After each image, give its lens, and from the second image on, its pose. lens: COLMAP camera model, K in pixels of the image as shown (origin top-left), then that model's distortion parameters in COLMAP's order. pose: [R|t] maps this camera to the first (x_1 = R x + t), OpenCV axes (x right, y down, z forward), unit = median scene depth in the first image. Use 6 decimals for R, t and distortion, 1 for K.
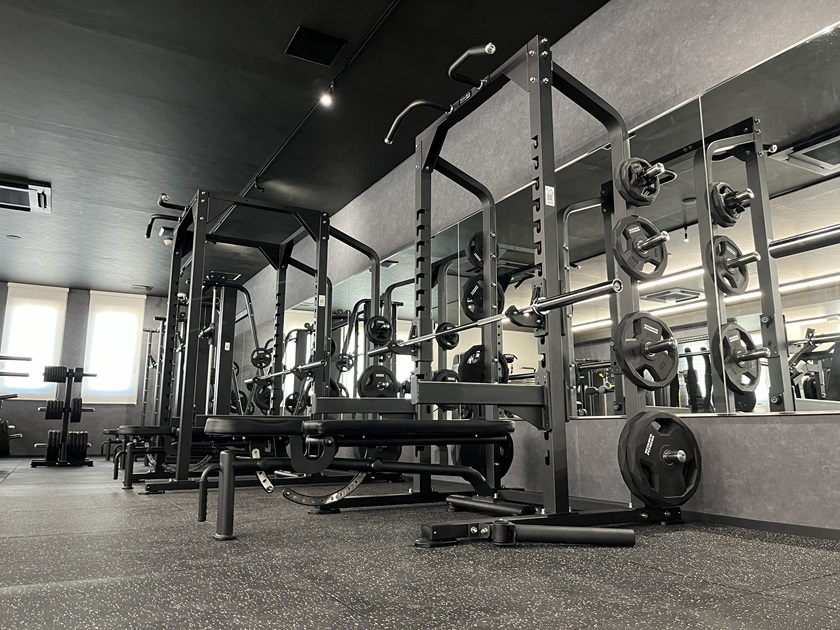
lens RADIAL K [[637.4, 0, 424.3], [0, 637.4, 309.9], [0, 0, 1]] dist [0.040589, -0.021404]
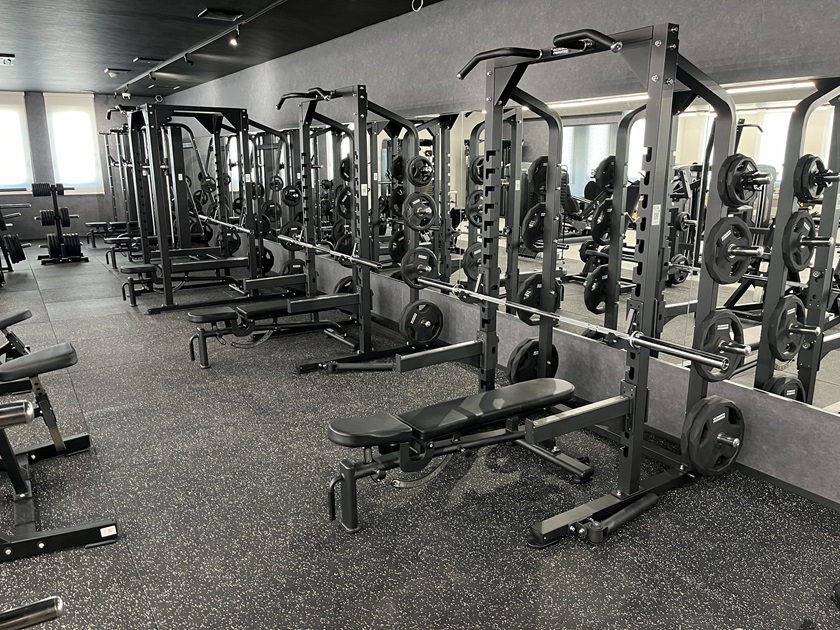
lens RADIAL K [[637.4, 0, 419.4], [0, 637.4, 320.9], [0, 0, 1]] dist [0.040589, -0.021404]
pose [[0.998614, -0.011081, 0.051458, 0.098806], [-0.011788, 0.905682, 0.423795, -0.234530], [-0.051301, -0.423814, 0.904295, -0.301965]]
